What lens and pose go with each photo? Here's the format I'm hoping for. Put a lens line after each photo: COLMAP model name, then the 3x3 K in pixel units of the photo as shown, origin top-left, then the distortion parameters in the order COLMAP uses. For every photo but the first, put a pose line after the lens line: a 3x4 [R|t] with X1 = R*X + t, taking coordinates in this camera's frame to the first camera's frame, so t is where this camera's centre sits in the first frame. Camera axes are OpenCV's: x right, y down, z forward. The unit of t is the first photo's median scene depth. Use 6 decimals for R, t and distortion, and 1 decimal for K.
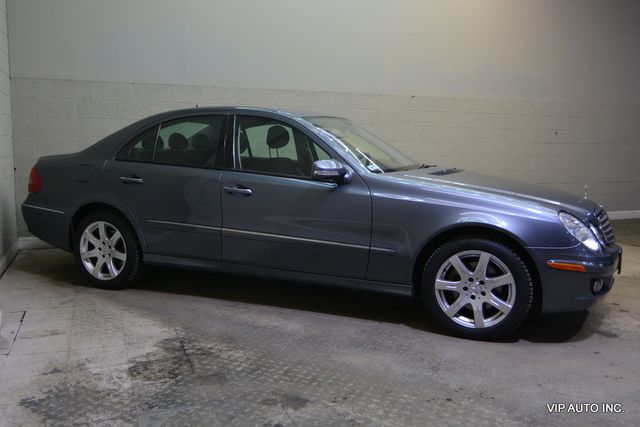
lens RADIAL K [[591.2, 0, 317.9], [0, 591.2, 208.5], [0, 0, 1]] dist [-0.002852, 0.000000]
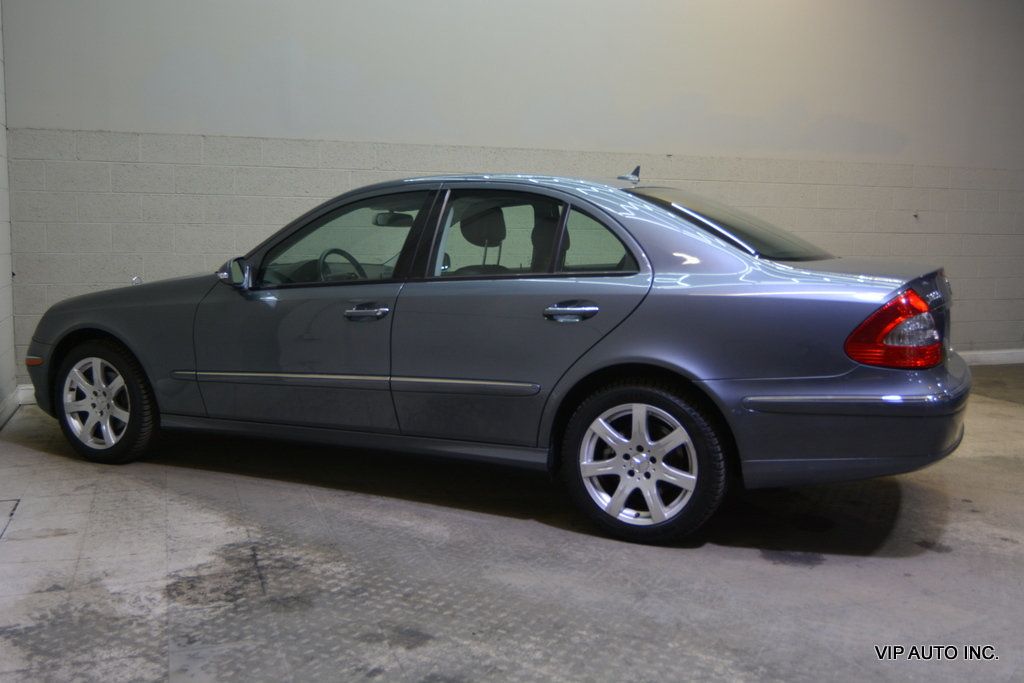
lens RADIAL K [[1015.5, 0, 515.5], [0, 1015.5, 350.1], [0, 0, 1]] dist [-0.000807, 0.000000]
pose [[0.999518, 0.006749, -0.030301, 0.096686], [-0.006395, 0.999910, 0.011767, -0.006739], [0.030377, -0.011568, 0.999472, -0.107910]]
